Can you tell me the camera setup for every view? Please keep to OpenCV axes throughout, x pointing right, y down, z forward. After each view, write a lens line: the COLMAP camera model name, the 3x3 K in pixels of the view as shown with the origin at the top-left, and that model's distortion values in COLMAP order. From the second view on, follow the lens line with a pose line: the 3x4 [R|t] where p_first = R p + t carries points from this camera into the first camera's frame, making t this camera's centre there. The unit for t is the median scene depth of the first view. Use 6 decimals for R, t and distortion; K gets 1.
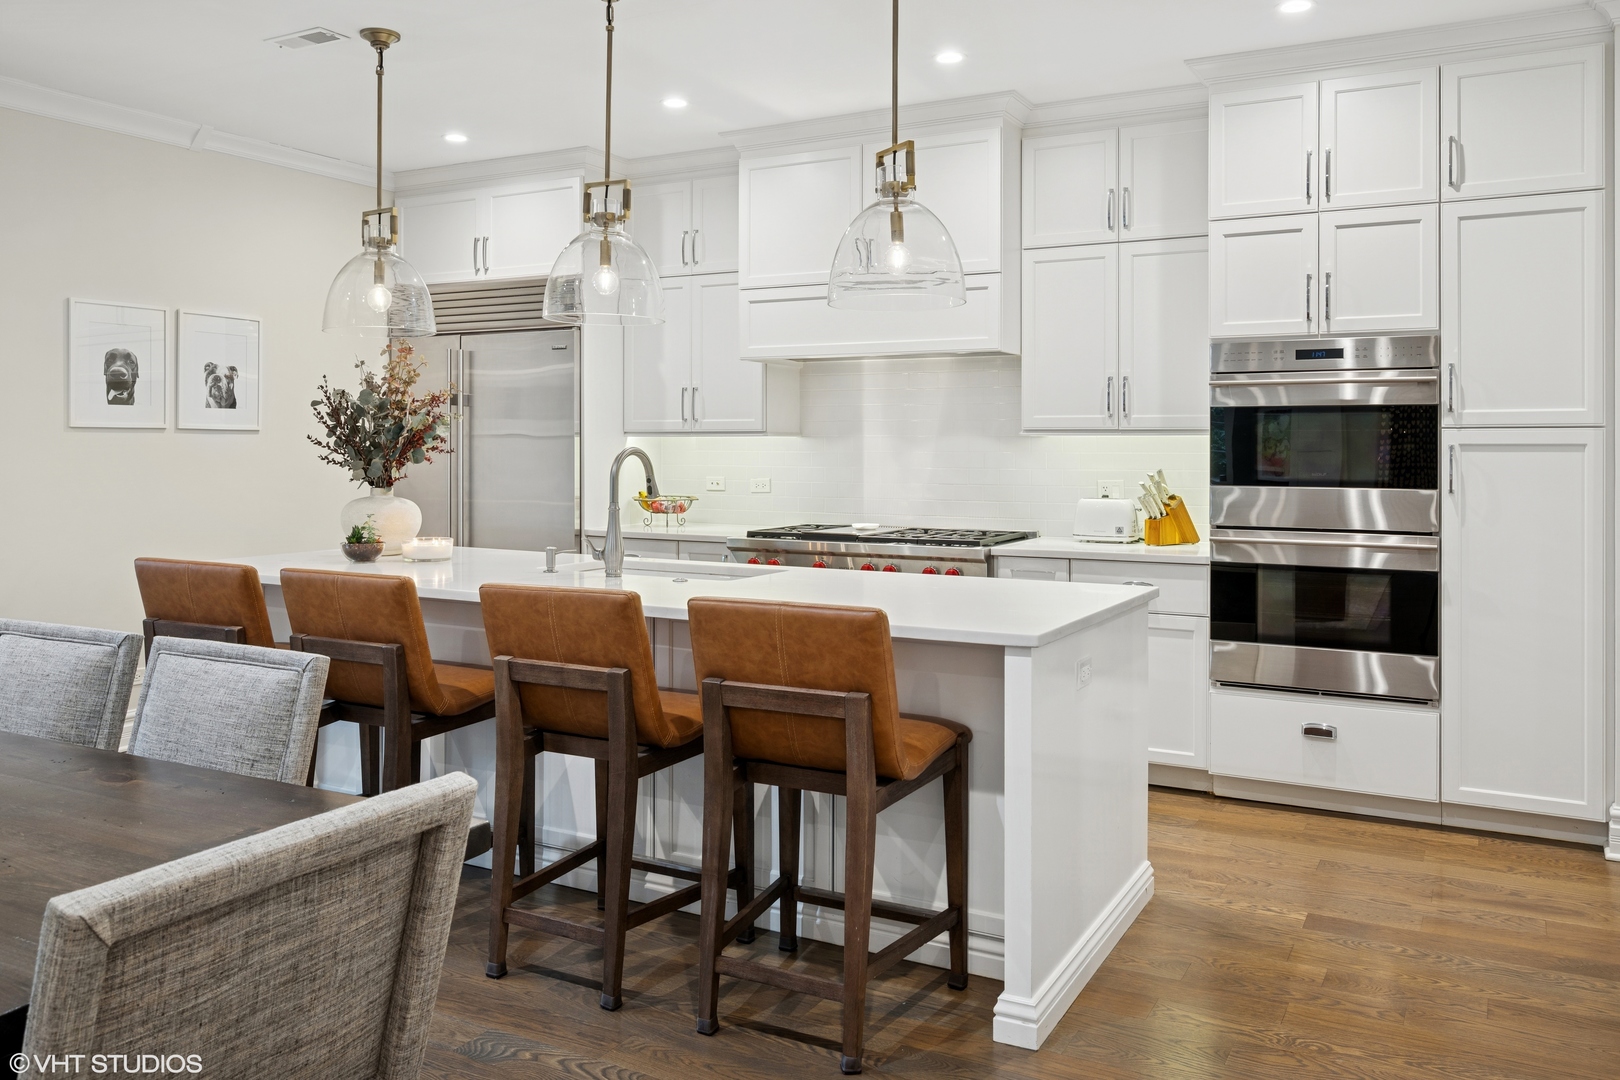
lens RADIAL K [[1240.6, 0, 810.1], [0, 1240.6, 465.2], [0, 0, 1]] dist [-0.003581, -0.000274]
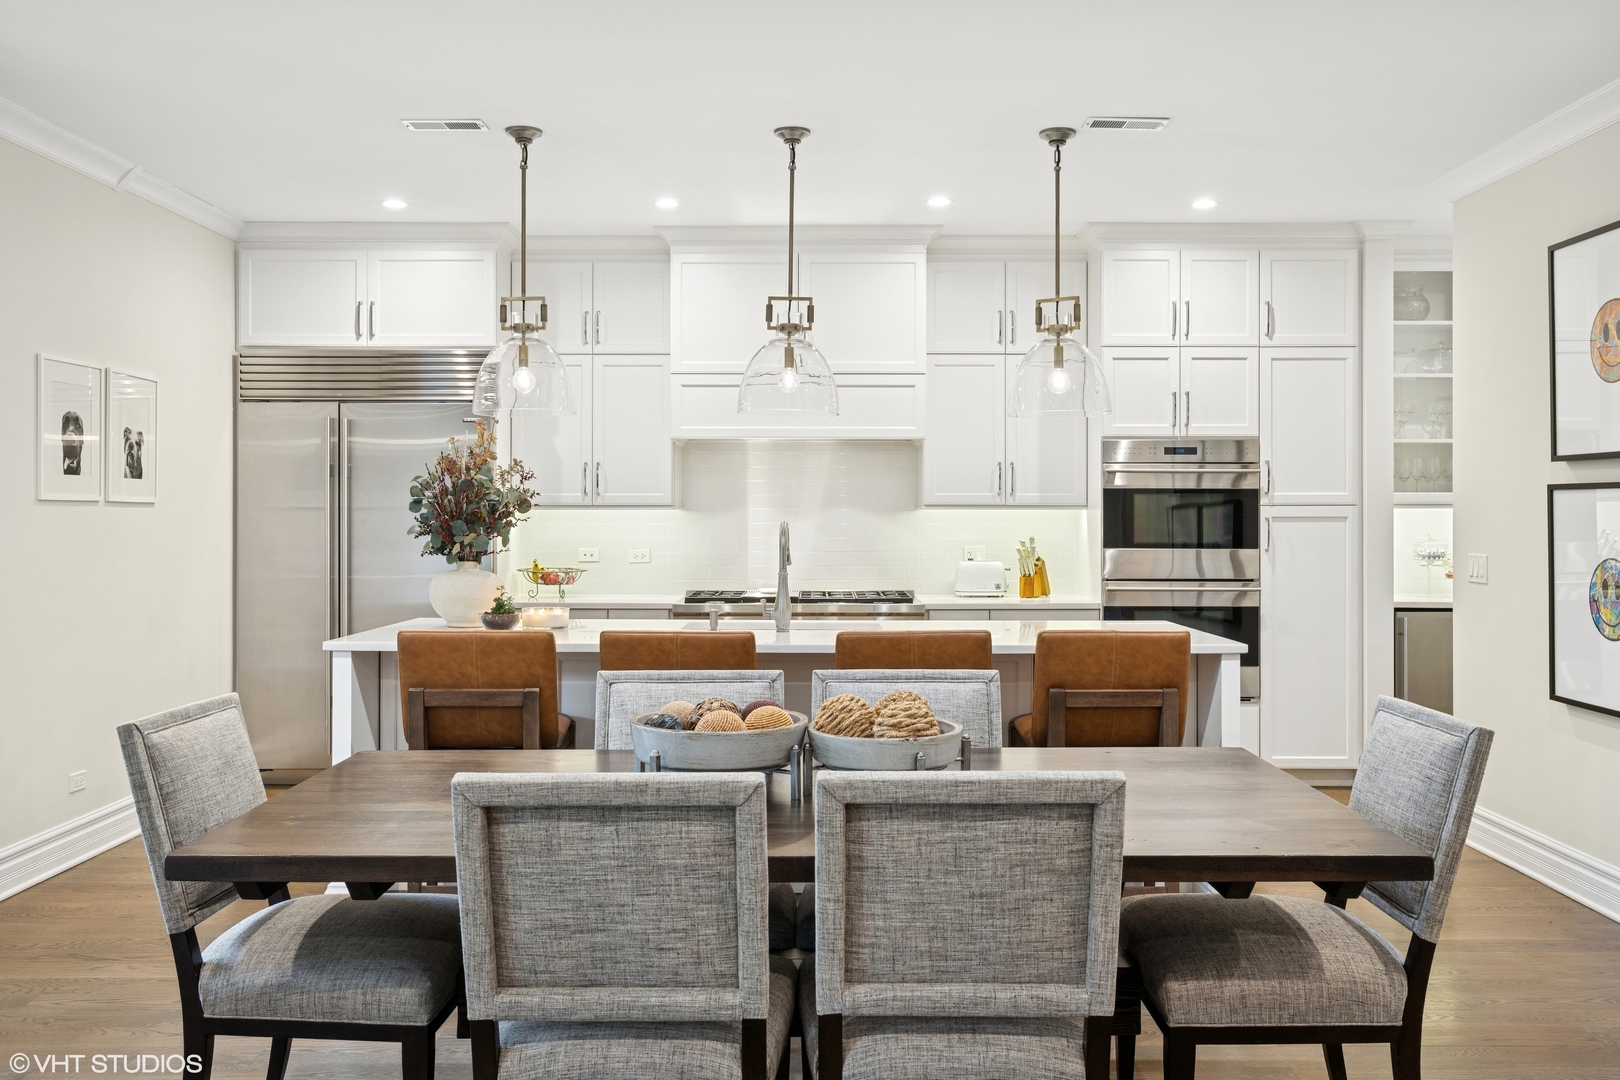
lens RADIAL K [[1387.7, 0, 810.0], [0, 1387.7, 540.0], [0, 0, 1]] dist [0.000668, 0.004498]
pose [[0.880705, -0.009970, 0.473560, -0.672630], [0.008459, 0.999950, 0.005321, -0.003257], [-0.473589, -0.000681, 0.880745, -0.151379]]
